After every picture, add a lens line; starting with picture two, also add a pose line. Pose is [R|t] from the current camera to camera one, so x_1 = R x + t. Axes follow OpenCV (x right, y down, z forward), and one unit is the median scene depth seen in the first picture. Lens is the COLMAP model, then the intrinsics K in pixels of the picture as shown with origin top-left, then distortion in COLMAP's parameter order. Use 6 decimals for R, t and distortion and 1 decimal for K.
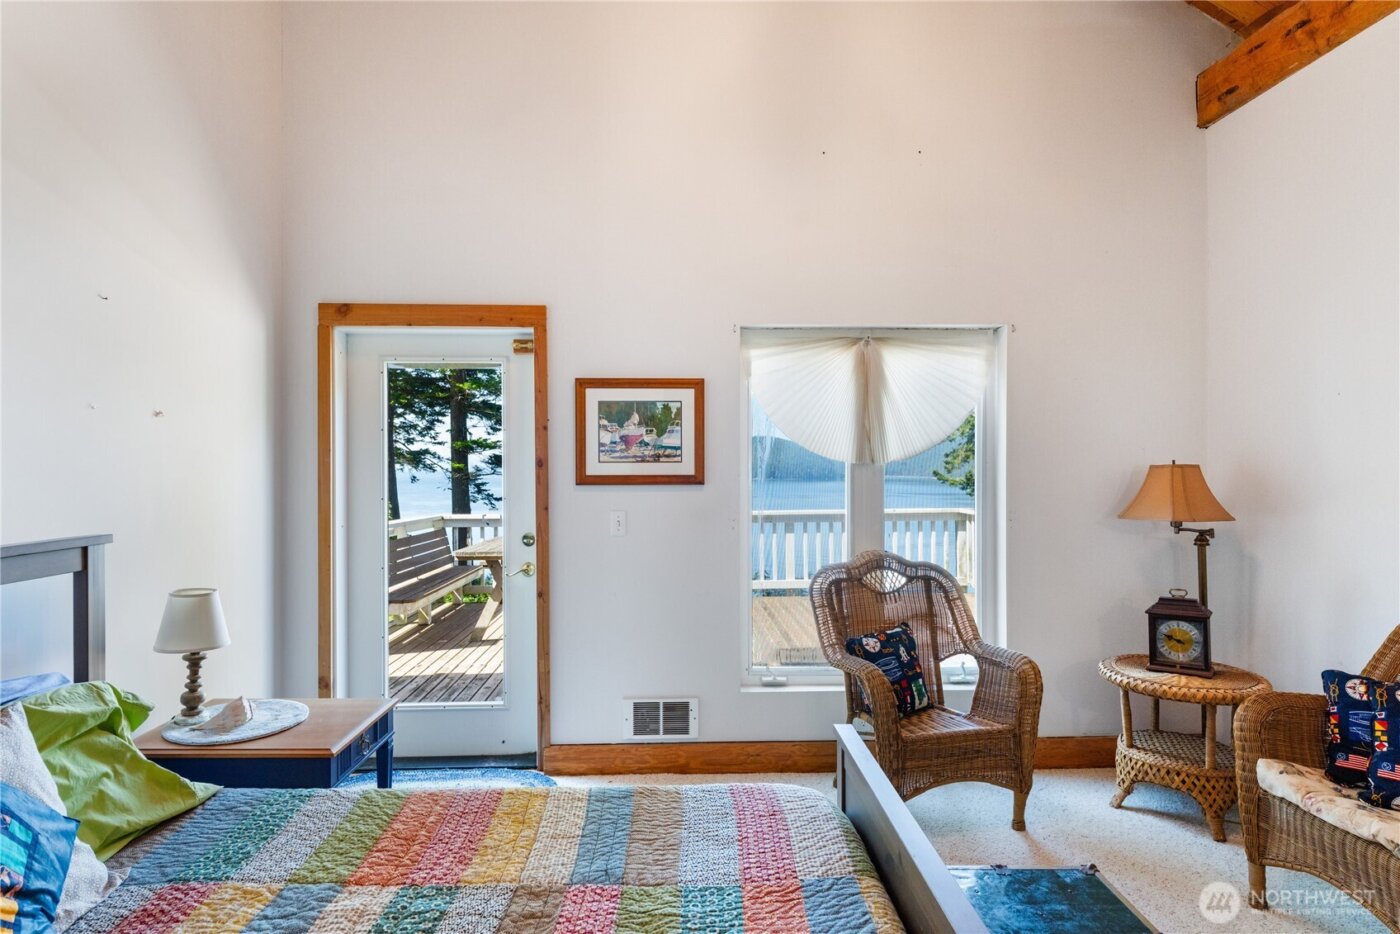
lens RADIAL K [[767.2, 0, 705.1], [0, 767.2, 469.1], [0, 0, 1]] dist [0.000874, -0.001963]
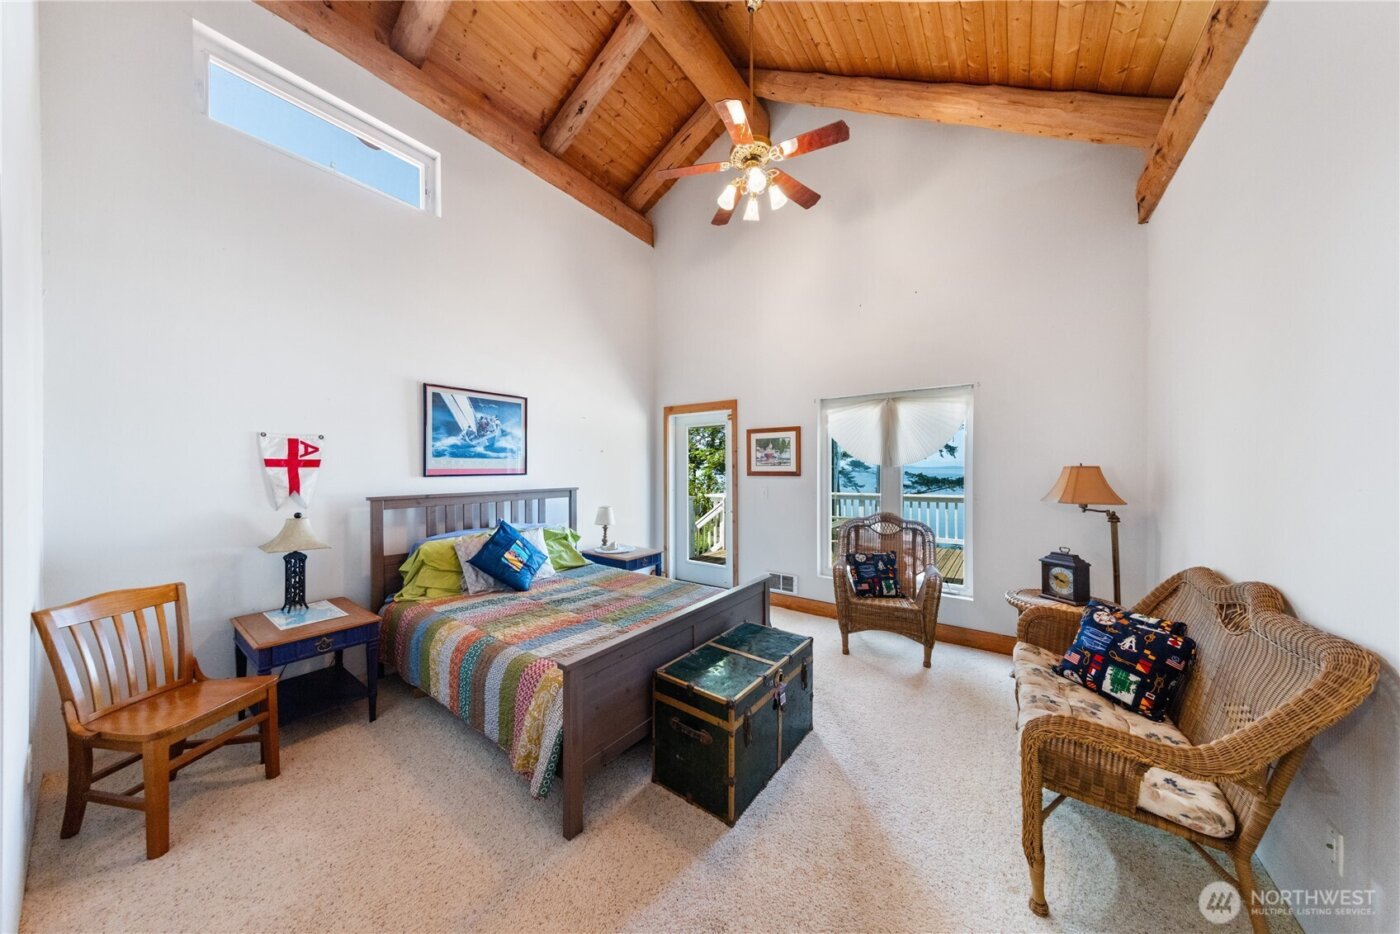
lens RADIAL K [[439.8, 0, 691.0], [0, 439.8, 468.7], [0, 0, 1]] dist [0.002184, -0.000006]
pose [[0.777669, 0.001153, -0.628673, 0.533448], [-0.001607, 0.999999, -0.000154, 0.000194], [0.628672, 0.001130, 0.777670, -0.138915]]
